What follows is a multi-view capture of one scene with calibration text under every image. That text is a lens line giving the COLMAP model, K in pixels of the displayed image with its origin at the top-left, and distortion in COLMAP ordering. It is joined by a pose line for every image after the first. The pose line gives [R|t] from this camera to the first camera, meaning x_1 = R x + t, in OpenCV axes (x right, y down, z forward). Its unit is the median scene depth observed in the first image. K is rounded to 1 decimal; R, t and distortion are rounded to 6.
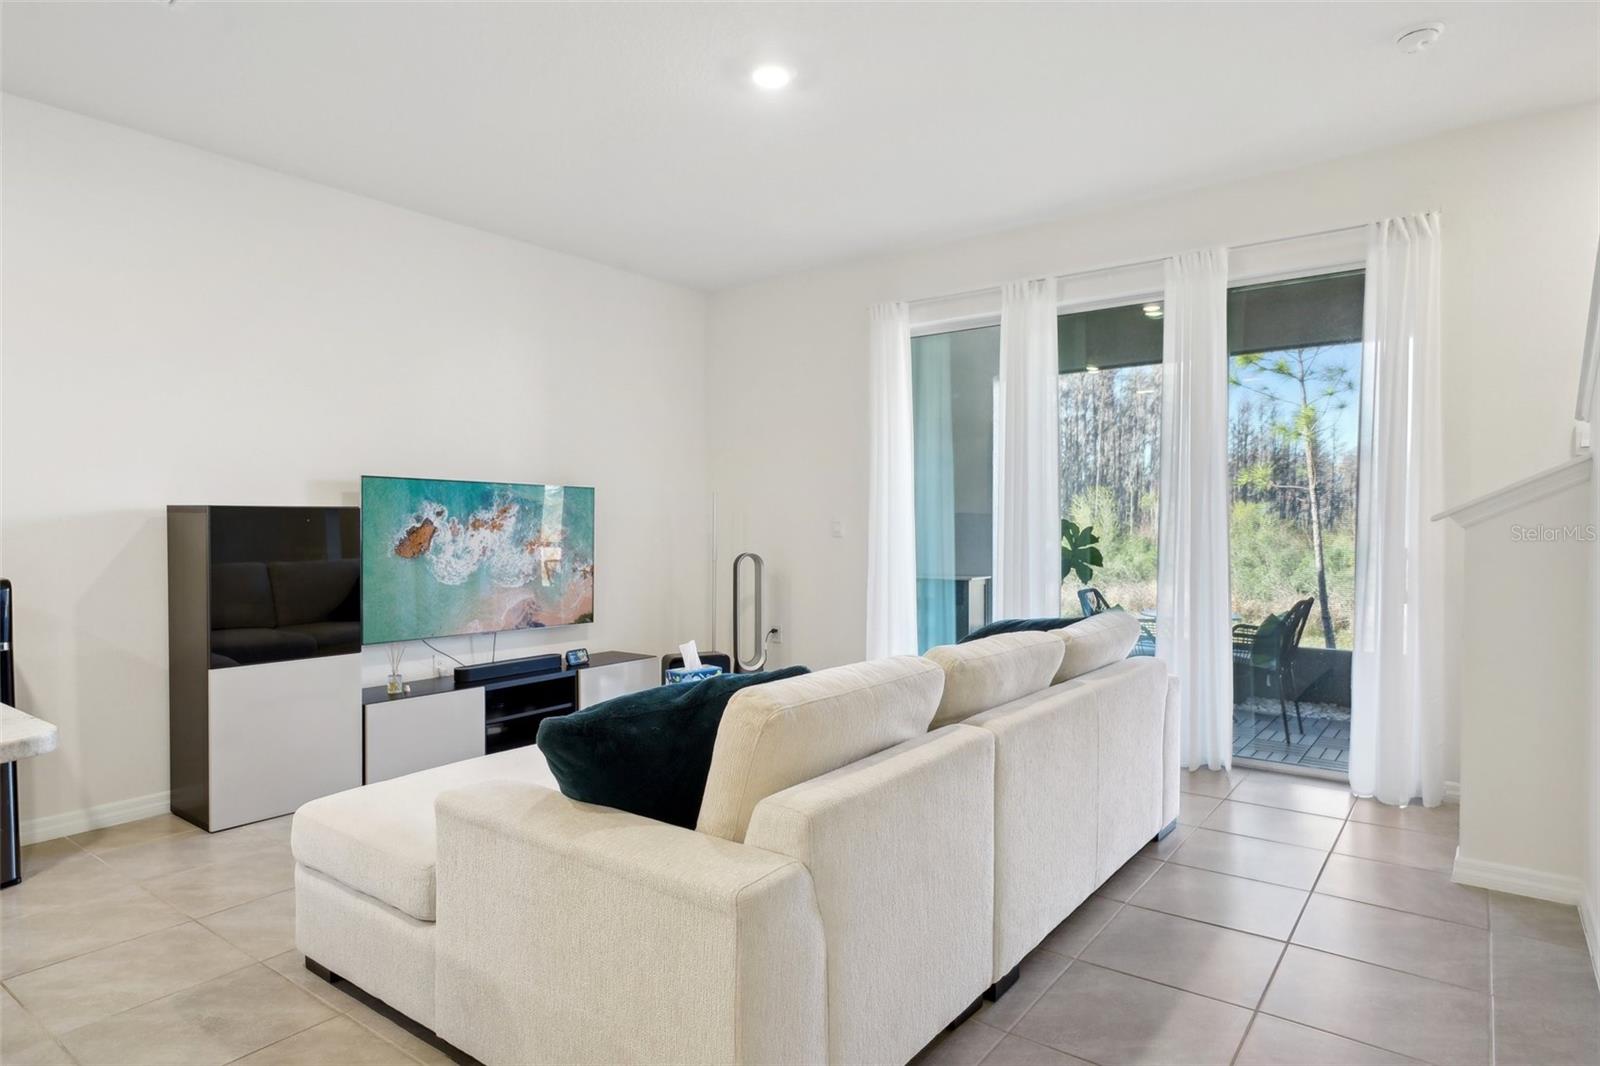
lens RADIAL K [[909.1, 0, 803.8], [0, 909.1, 544.5], [0, 0, 1]] dist [0.014636, -0.000194]
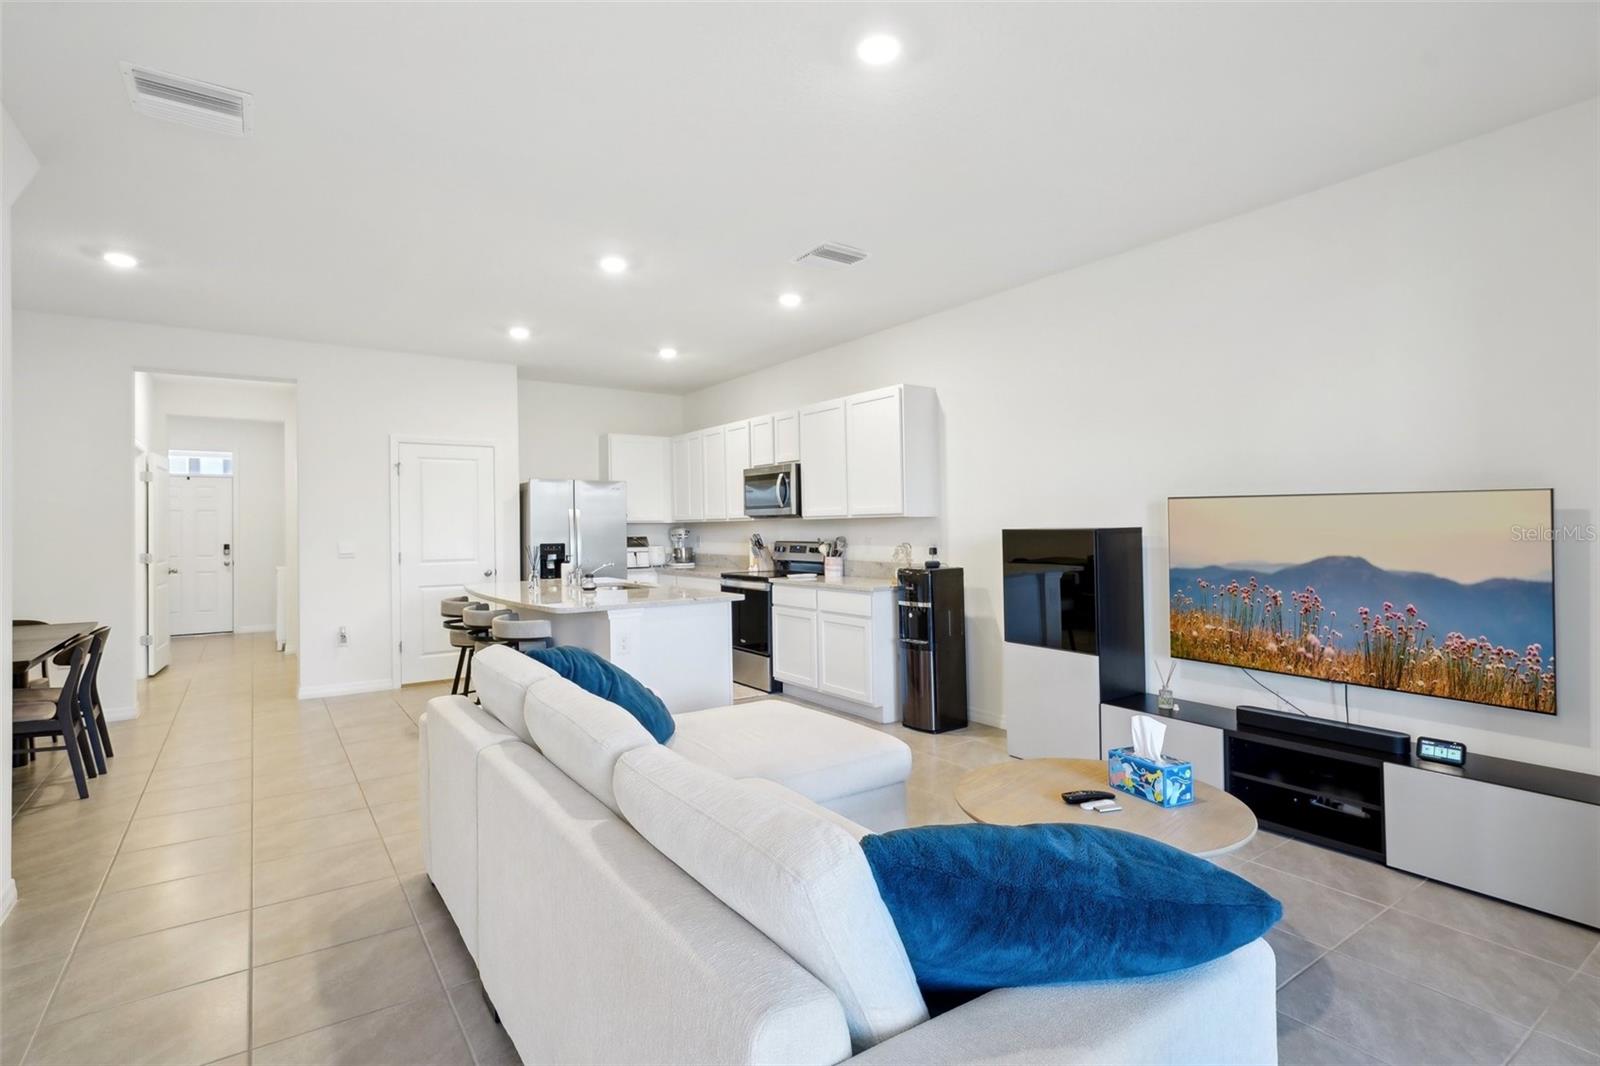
lens RADIAL K [[782.2, 0, 799.1], [0, 782.2, 522.2], [0, 0, 1]] dist [-0.000395, 0.001197]
pose [[-0.316858, -0.000182, -0.948473, 0.519656], [-0.015522, 0.999867, 0.004994, -0.044340], [0.948346, 0.016305, -0.316818, 0.879222]]
